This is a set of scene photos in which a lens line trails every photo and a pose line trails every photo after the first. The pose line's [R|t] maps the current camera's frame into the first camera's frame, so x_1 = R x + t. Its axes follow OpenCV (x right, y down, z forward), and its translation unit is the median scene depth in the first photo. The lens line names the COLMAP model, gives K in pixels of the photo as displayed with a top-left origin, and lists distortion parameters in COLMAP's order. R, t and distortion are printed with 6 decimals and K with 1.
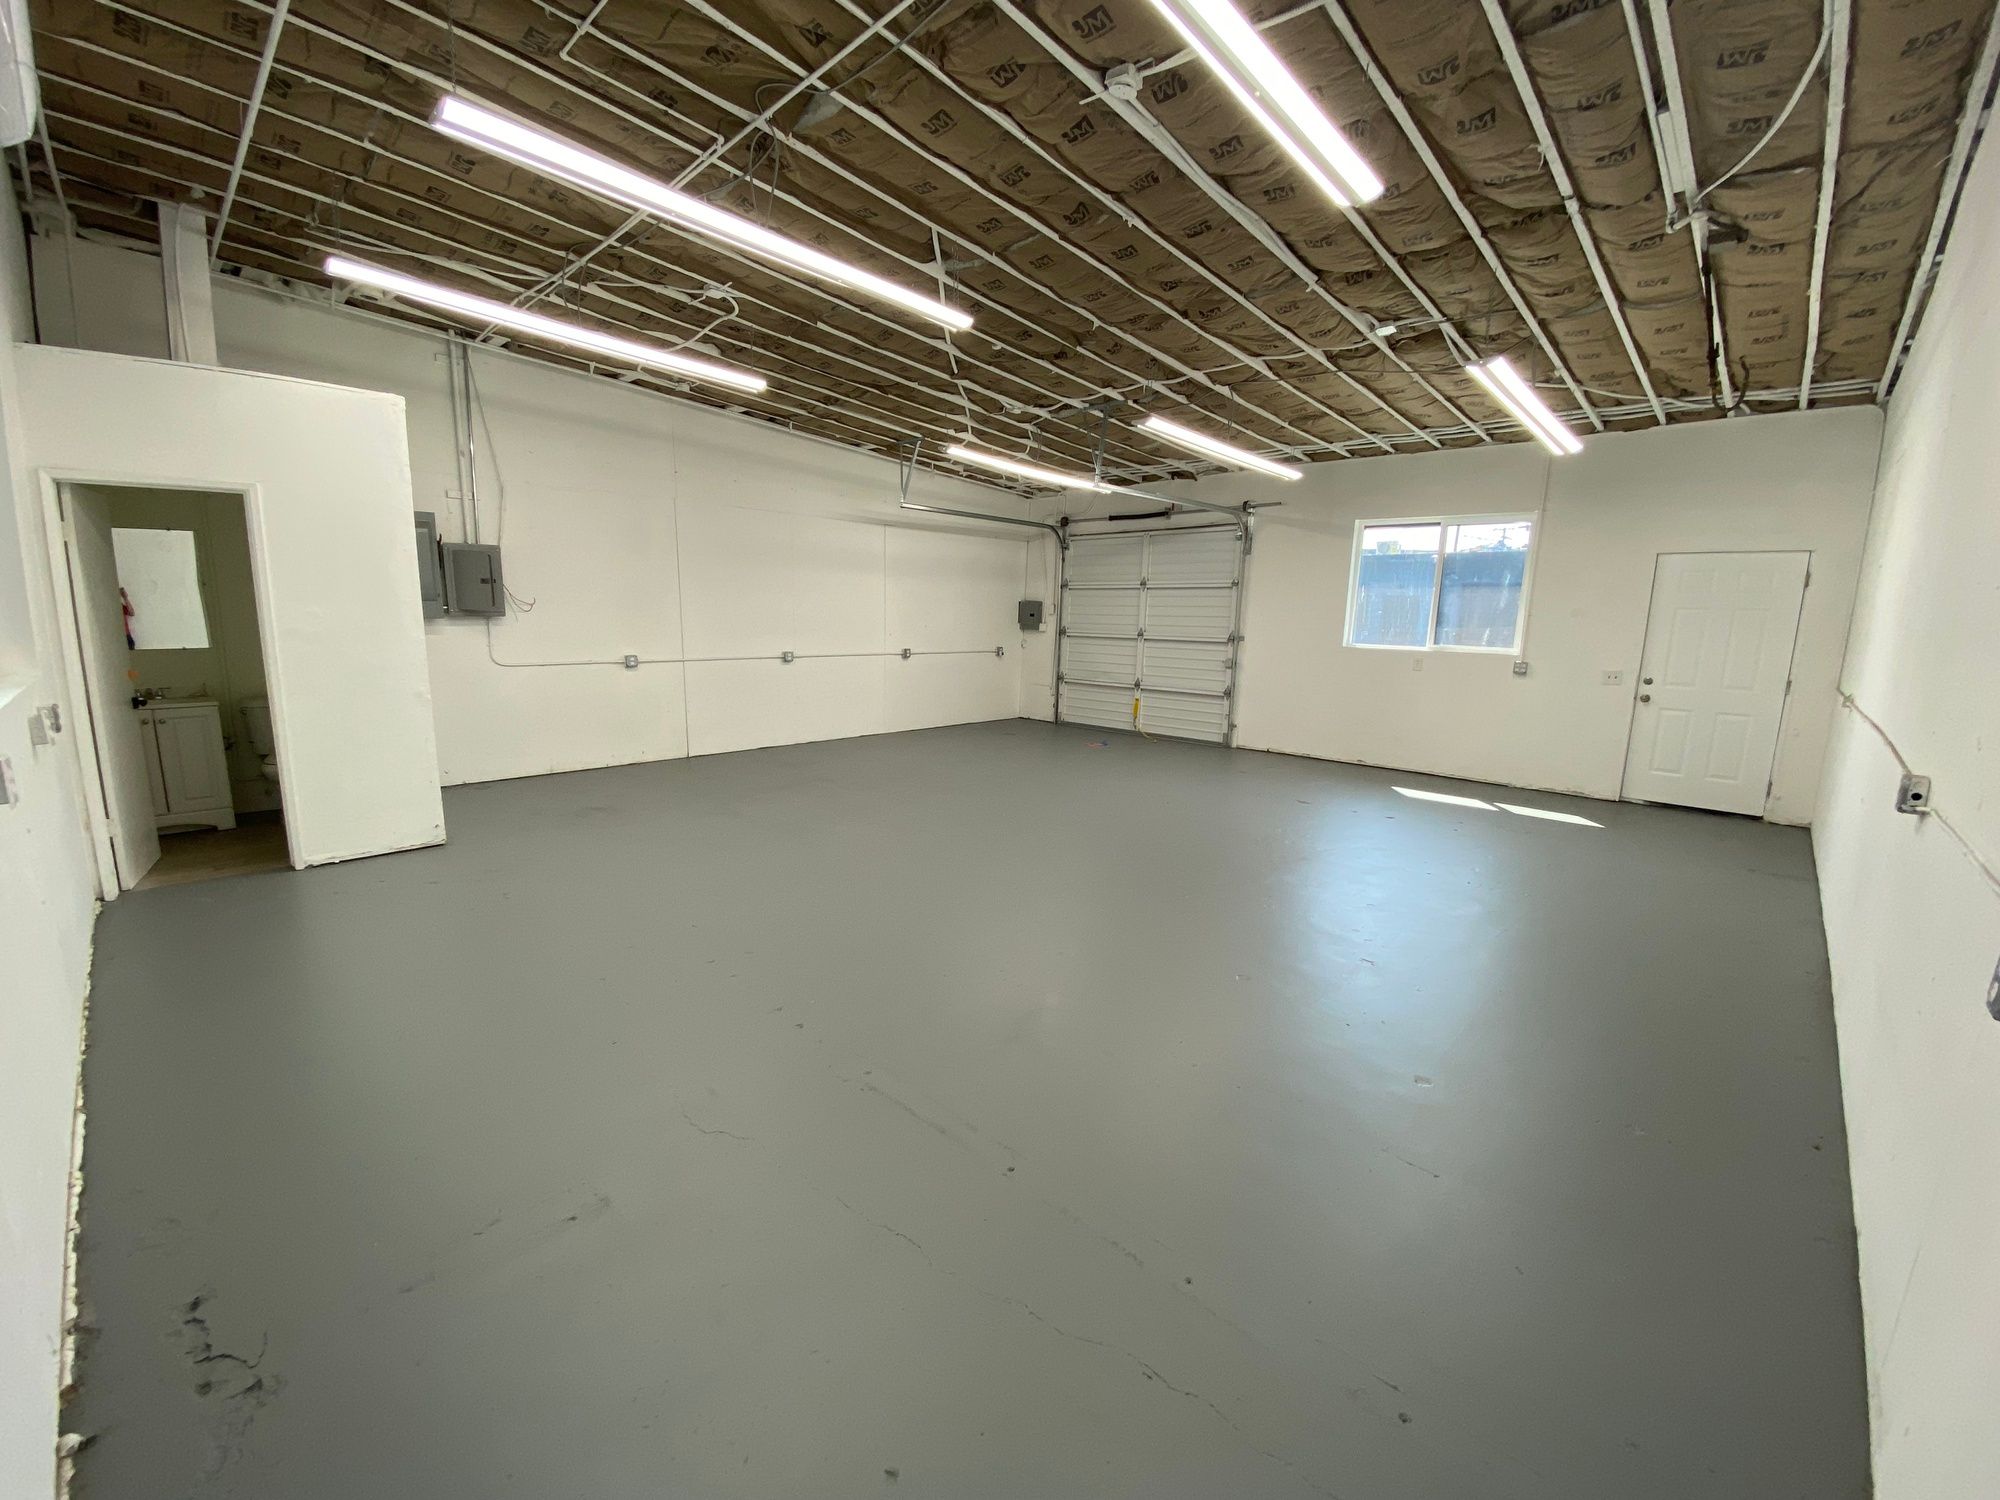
lens RADIAL K [[809.4, 0, 1014.2], [0, 809.4, 745.5], [0, 0, 1]] dist [0.000274, -0.000038]
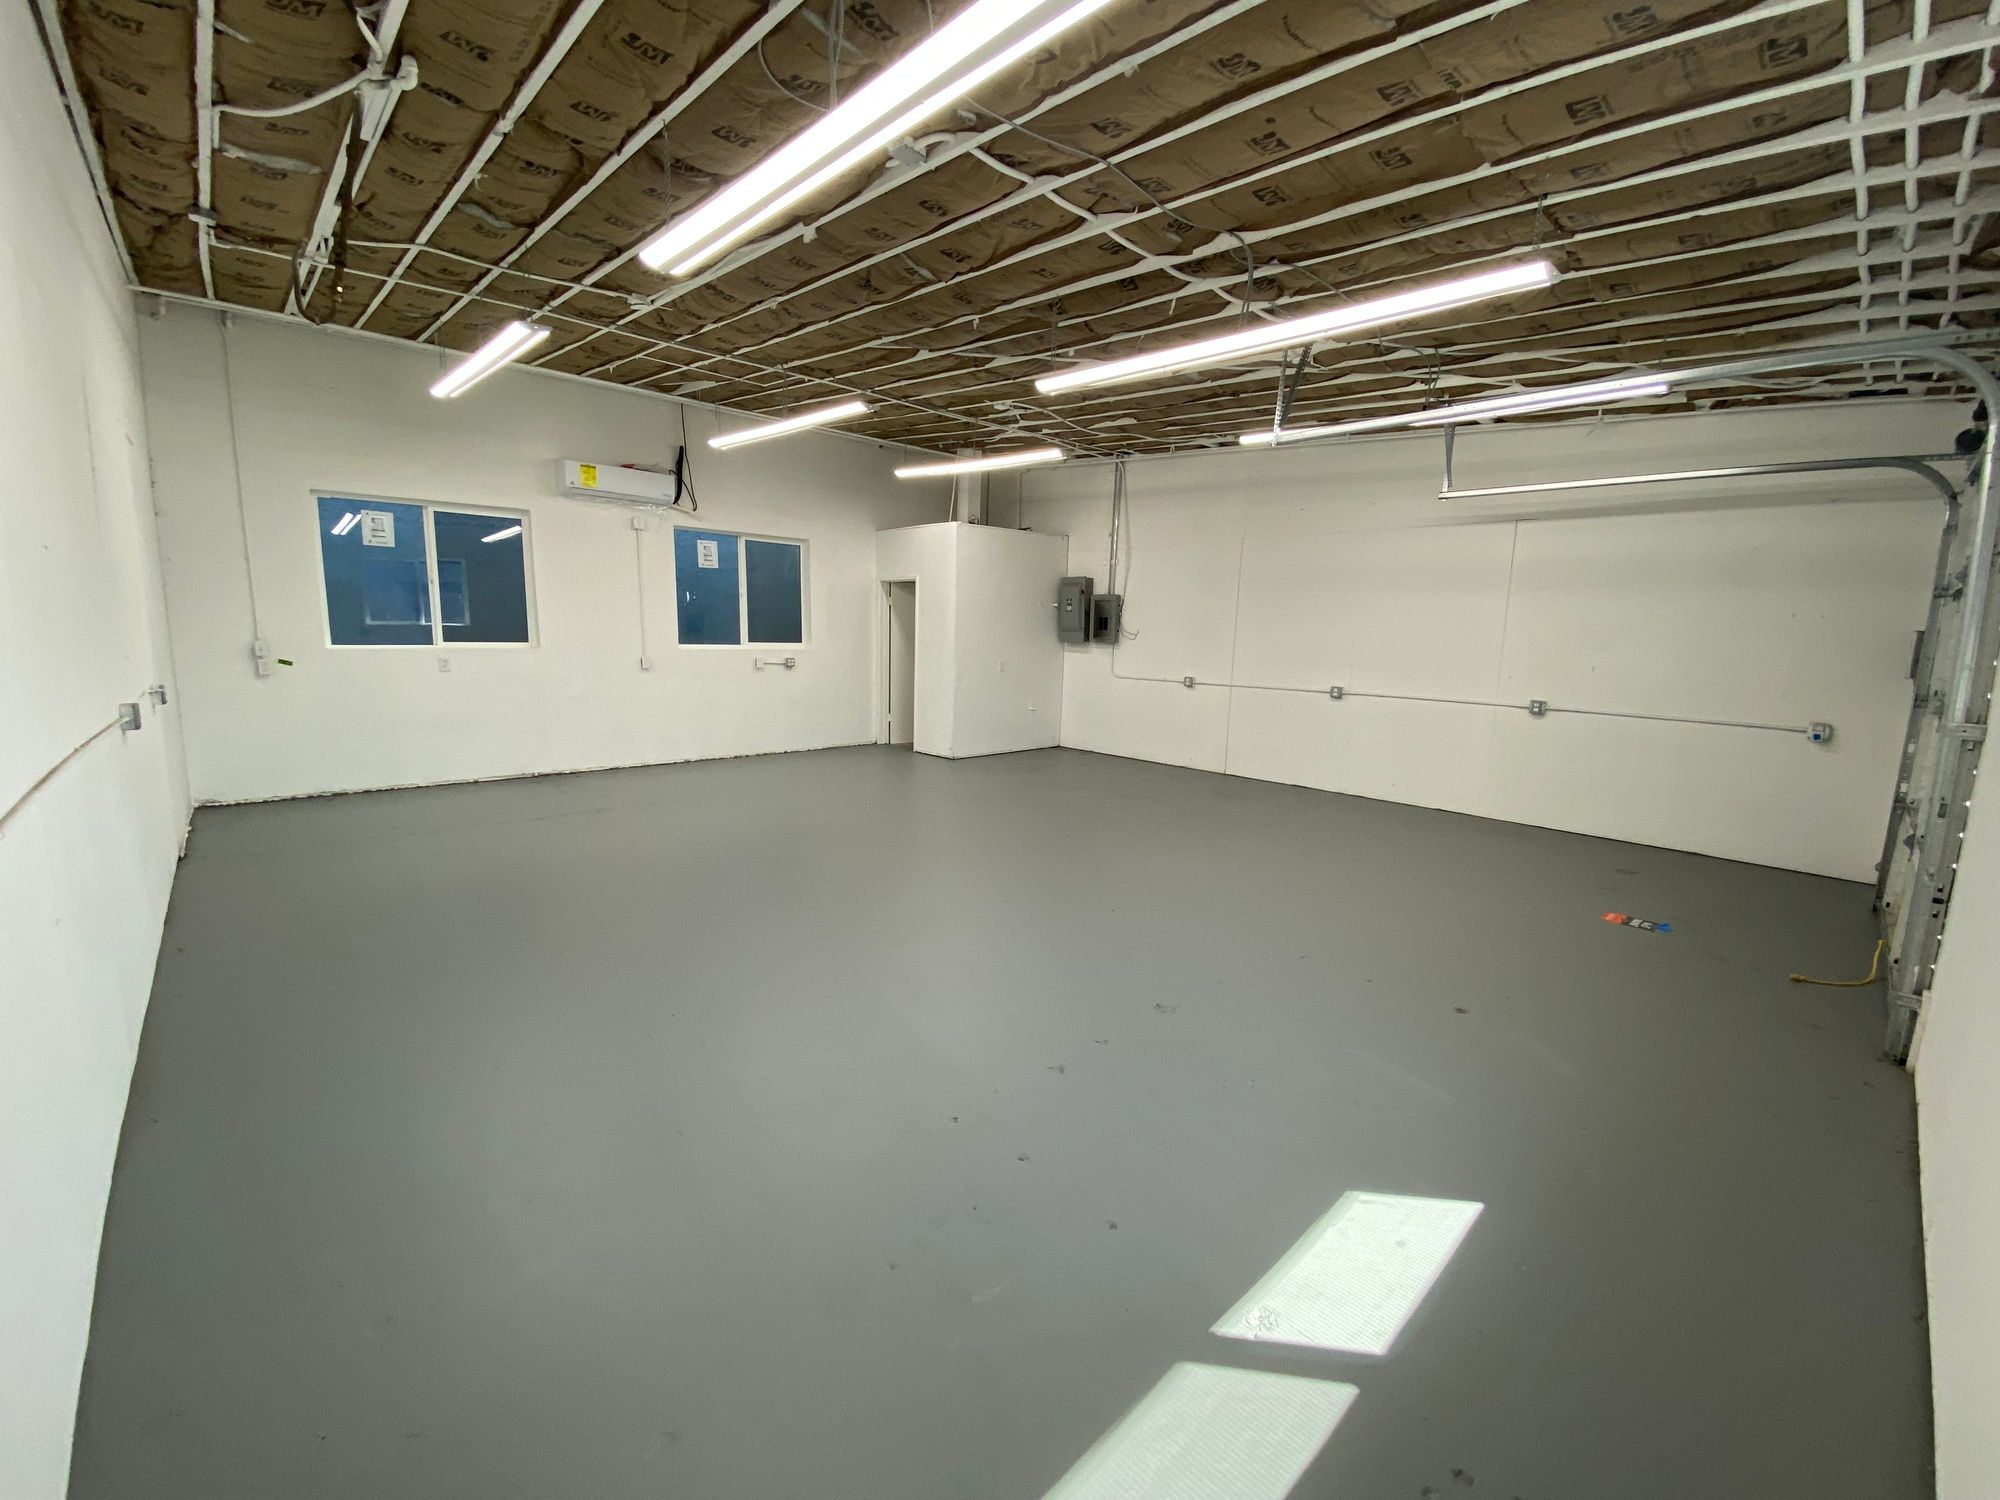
lens RADIAL K [[809.4, 0, 1014.2], [0, 809.4, 752.3], [0, 0, 1]] dist [0.000274, -0.000038]
pose [[-0.070673, 0.127088, -0.989370, 0.552013], [-0.185701, 0.972835, 0.138229, -0.090161], [0.980062, 0.193496, -0.045152, 0.615975]]
